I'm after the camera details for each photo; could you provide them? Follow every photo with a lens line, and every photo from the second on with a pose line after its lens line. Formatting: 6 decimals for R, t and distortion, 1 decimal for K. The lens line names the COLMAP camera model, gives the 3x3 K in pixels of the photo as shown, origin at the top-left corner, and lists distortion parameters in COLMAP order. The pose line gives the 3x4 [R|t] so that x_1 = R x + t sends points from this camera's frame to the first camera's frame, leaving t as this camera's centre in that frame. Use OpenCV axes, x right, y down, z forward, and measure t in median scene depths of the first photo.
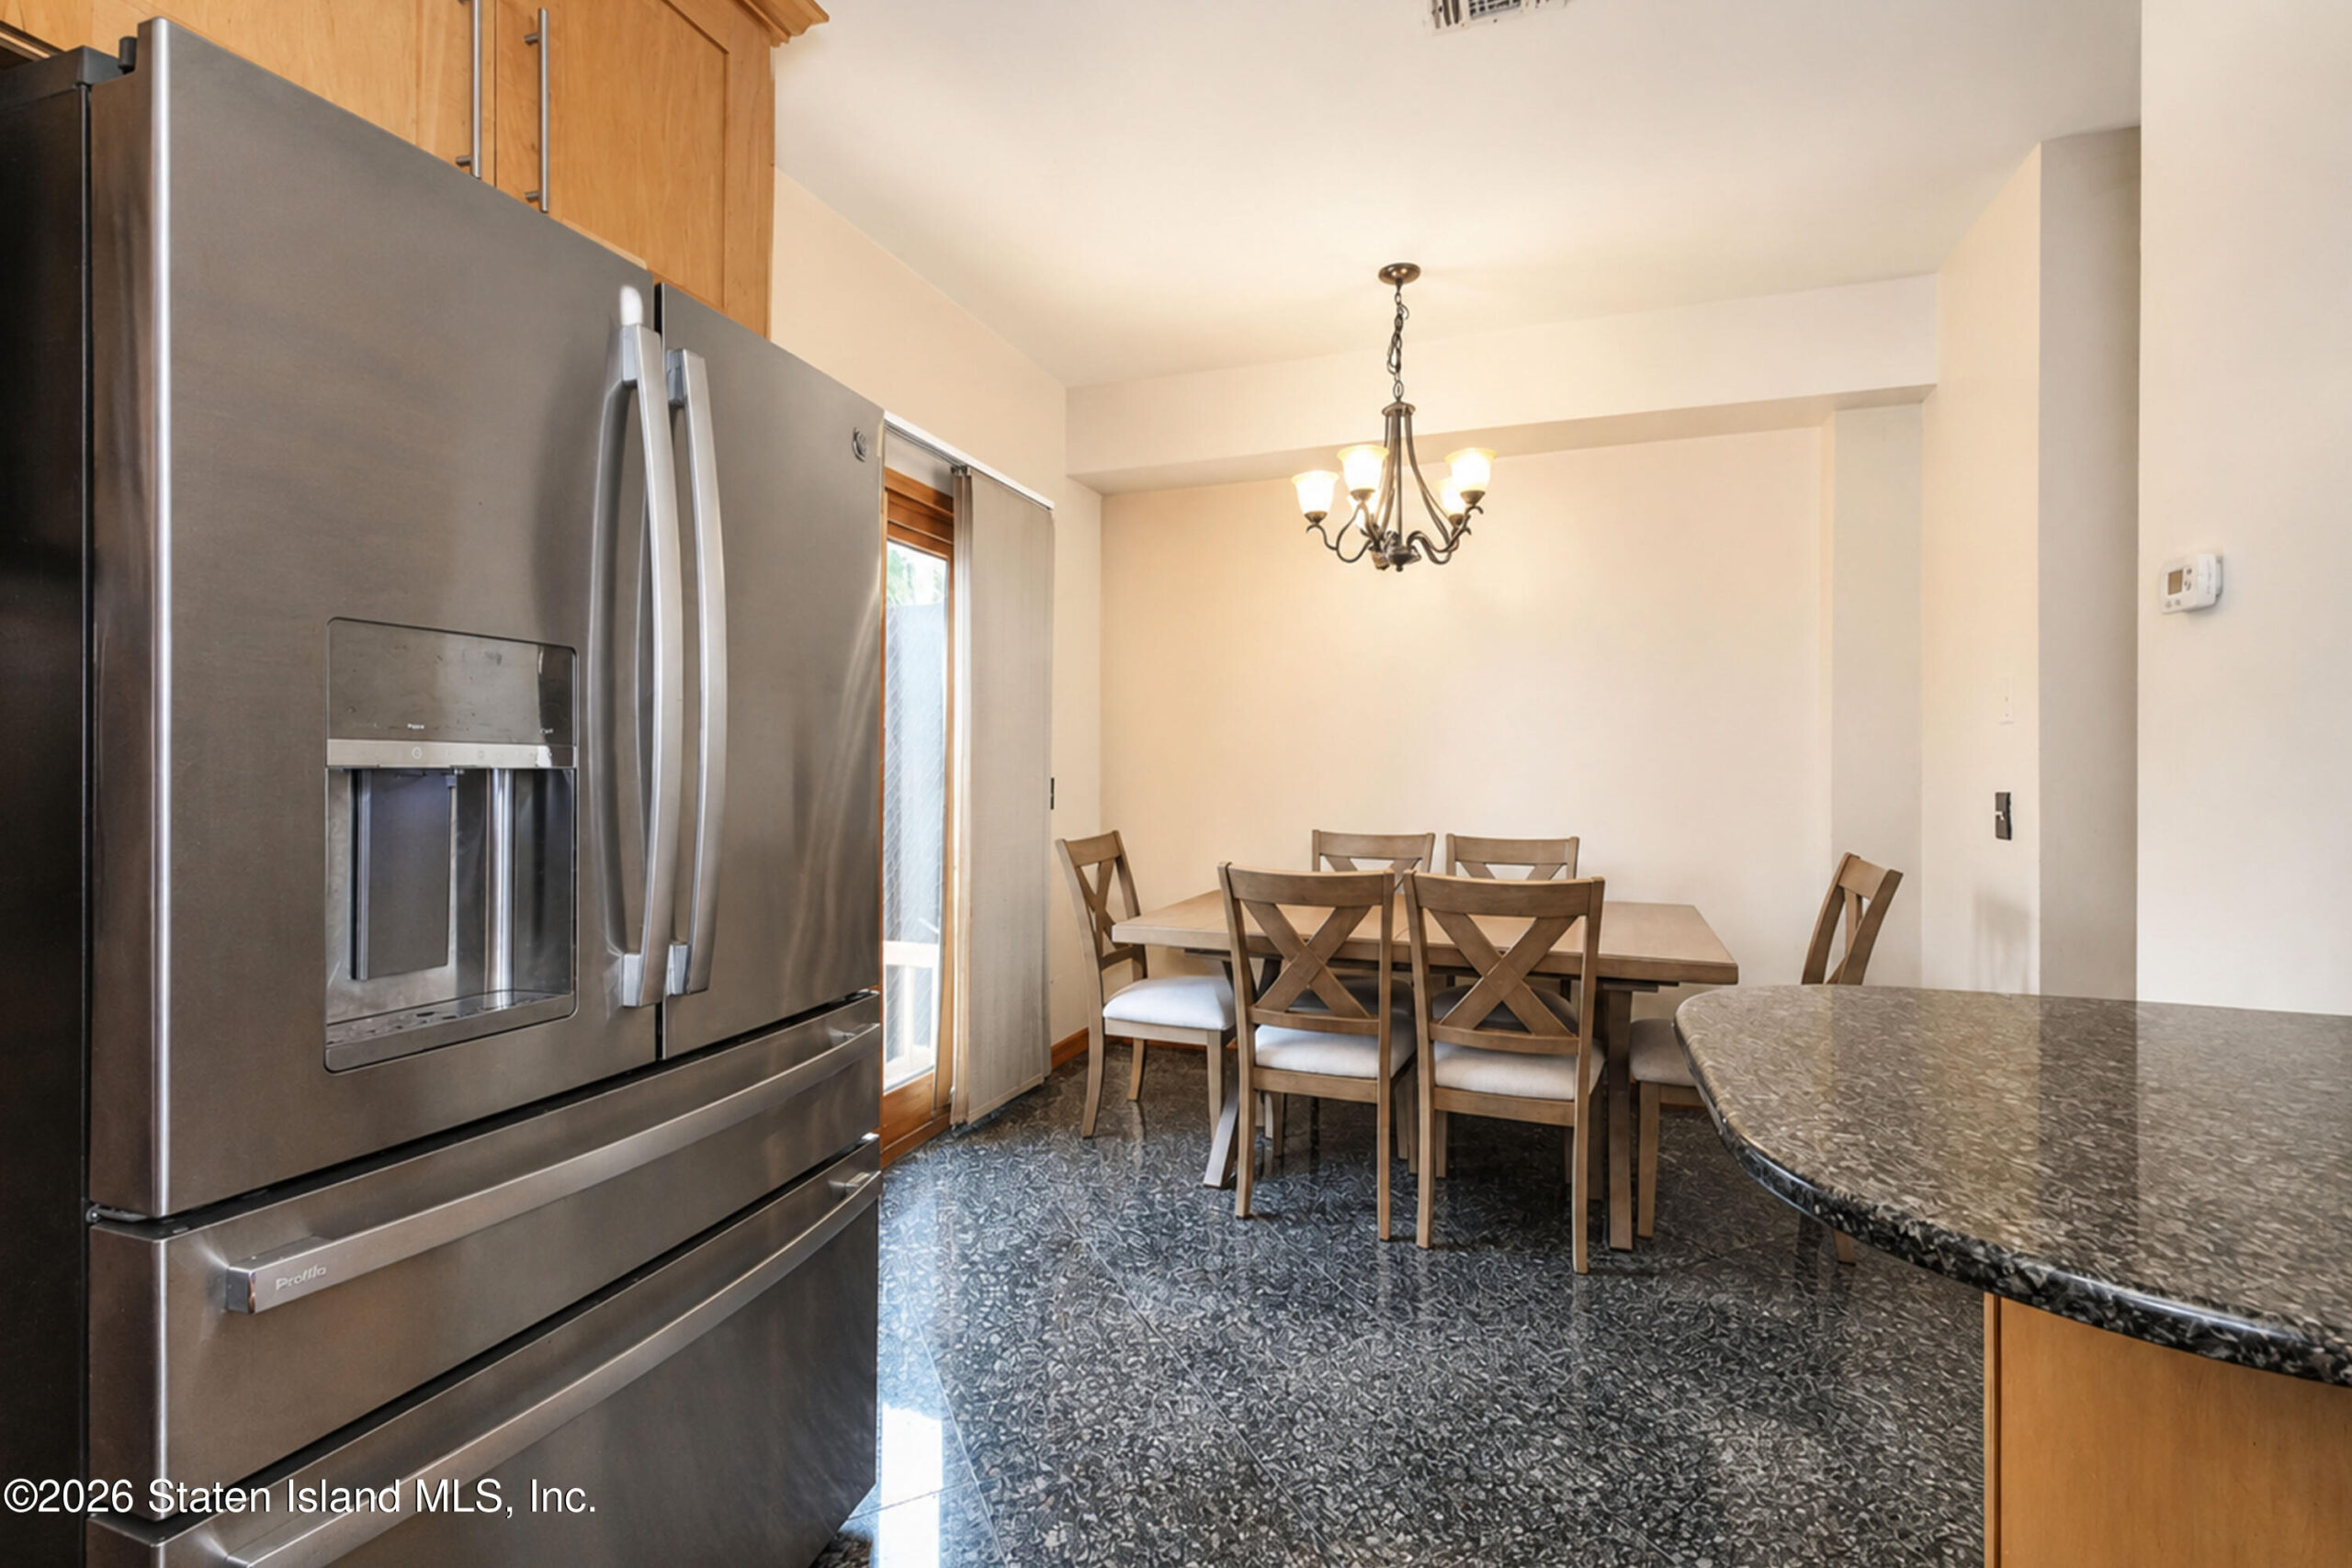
lens RADIAL K [[1004.5, 0, 1142.4], [0, 1004.5, 797.6], [0, 0, 1]] dist [-0.025358, 0.000059]
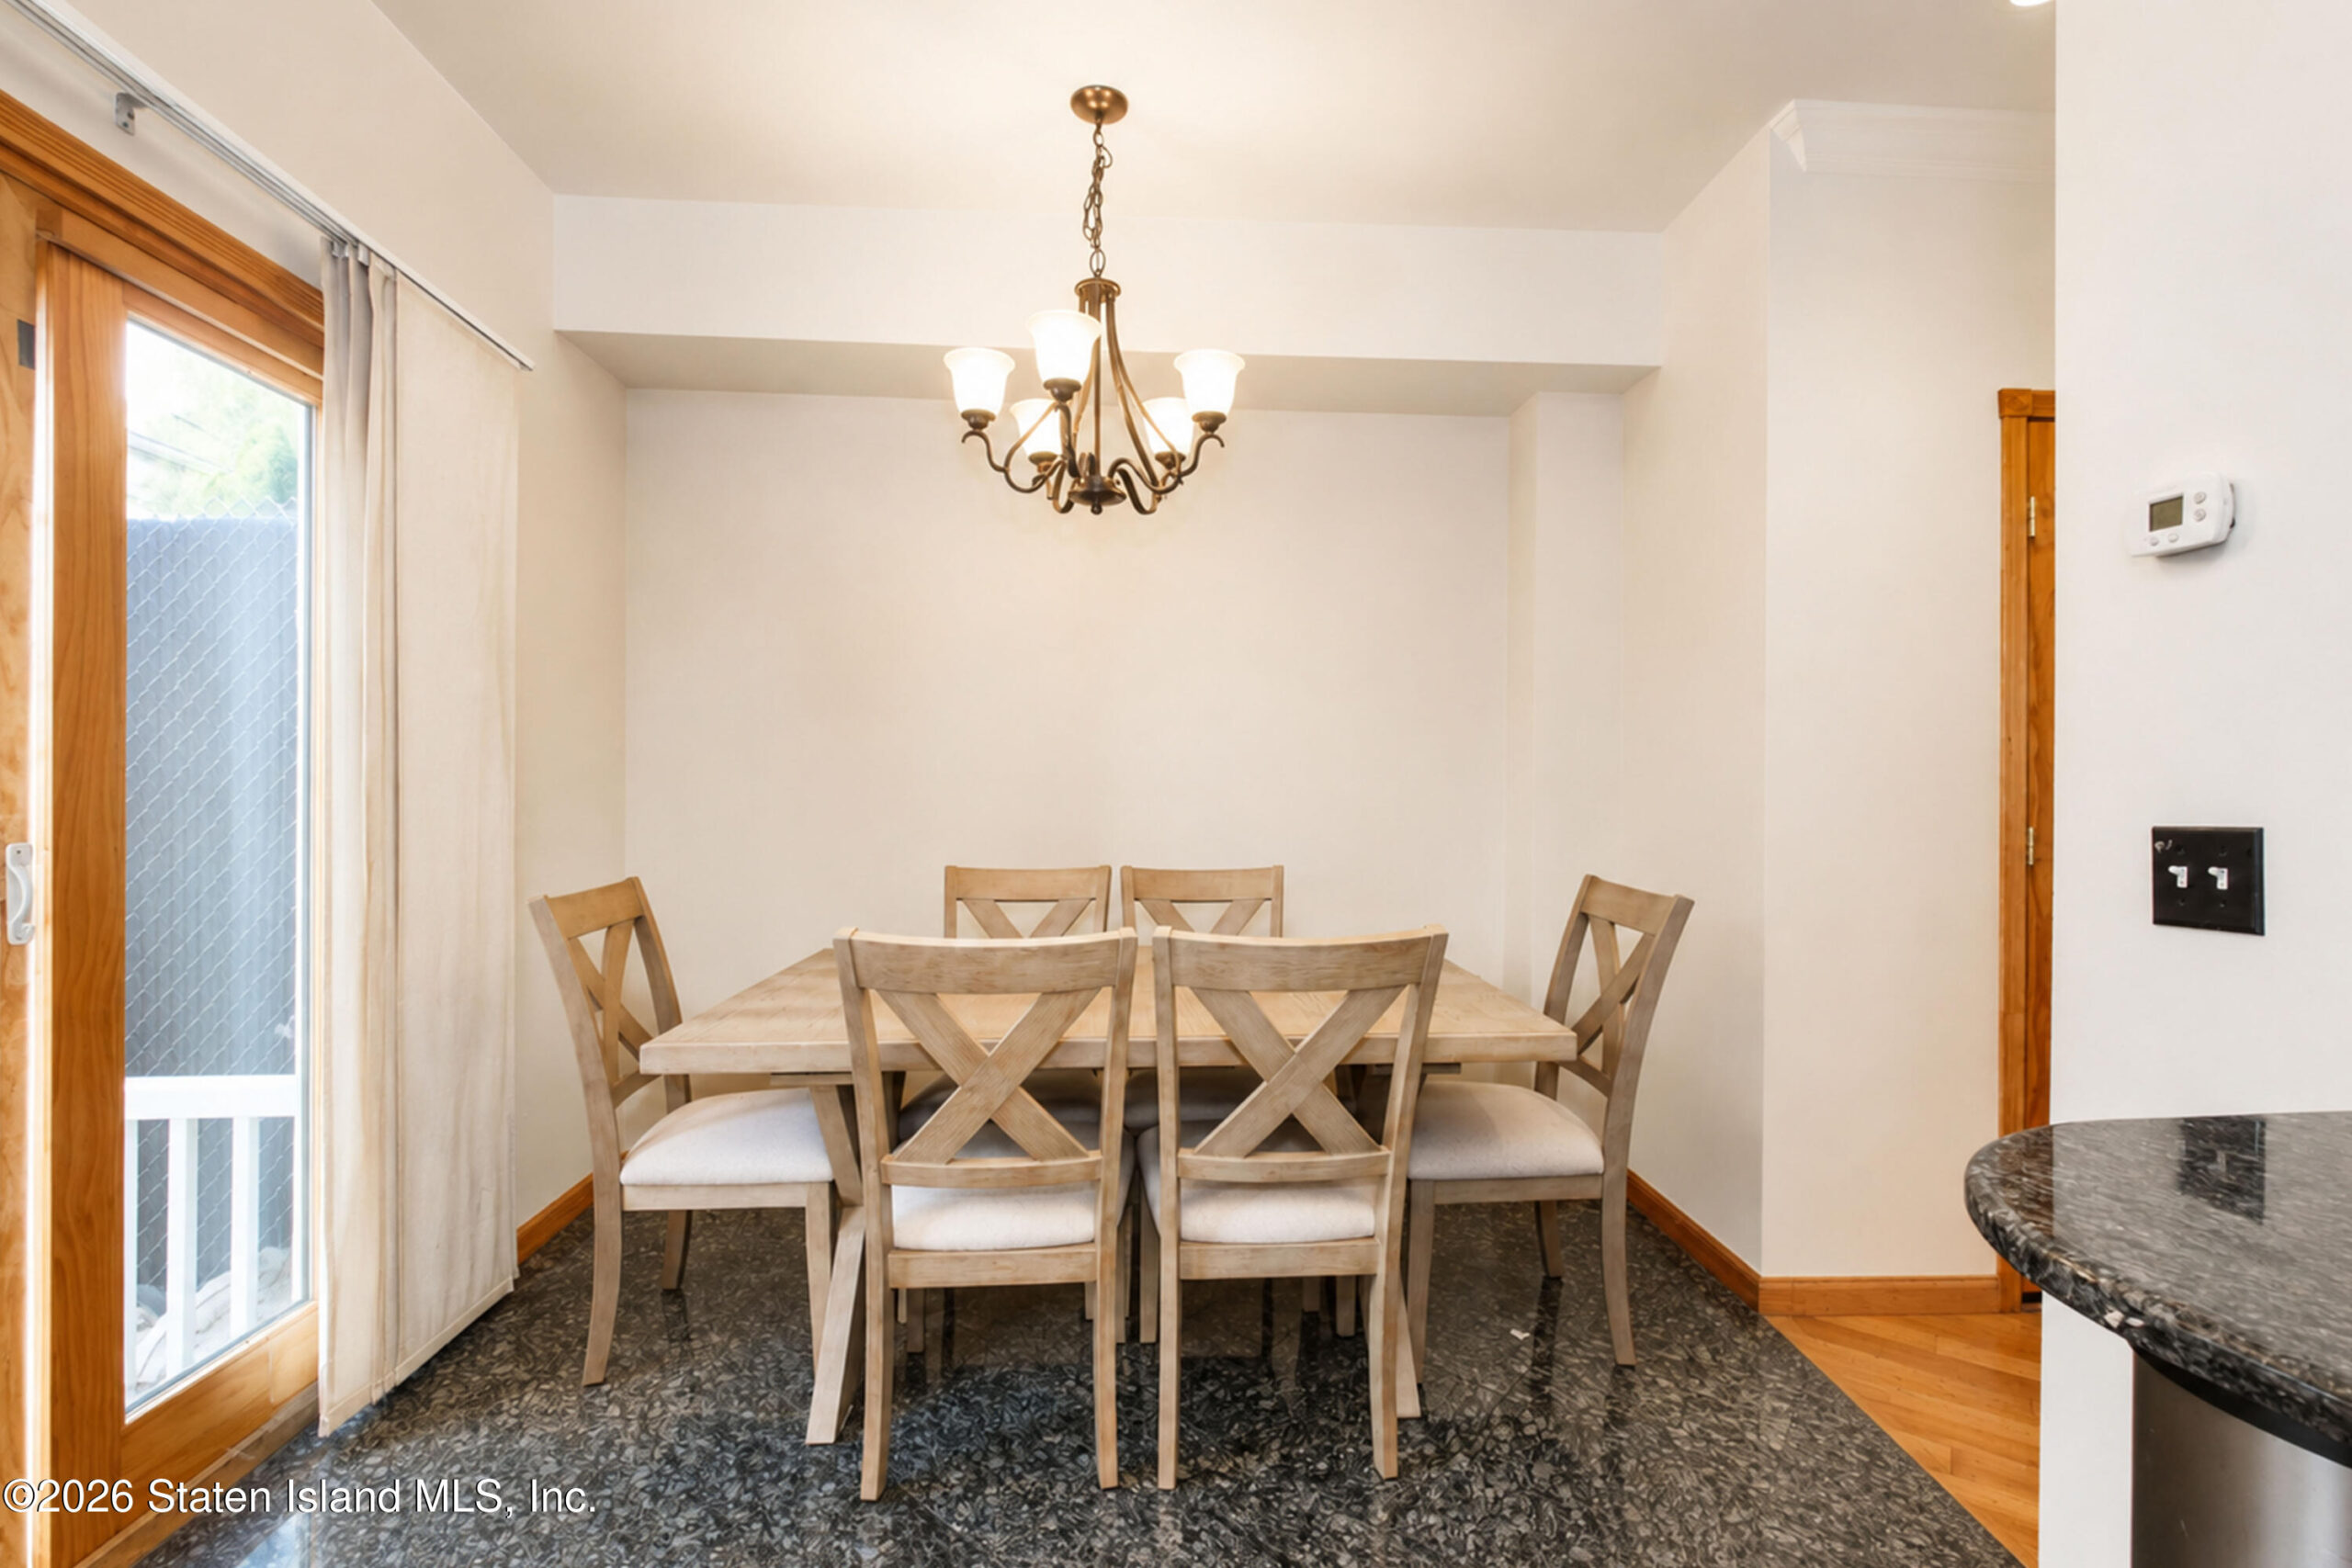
lens RADIAL K [[958.8, 0, 1183.9], [0, 958.8, 795.9], [0, 0, 1]] dist [-0.025536, 0.000069]
pose [[0.874962, 0.006230, 0.484151, -0.020894], [0.013325, 0.999229, -0.036939, 0.006559], [-0.484008, 0.038772, 0.874204, 0.381008]]
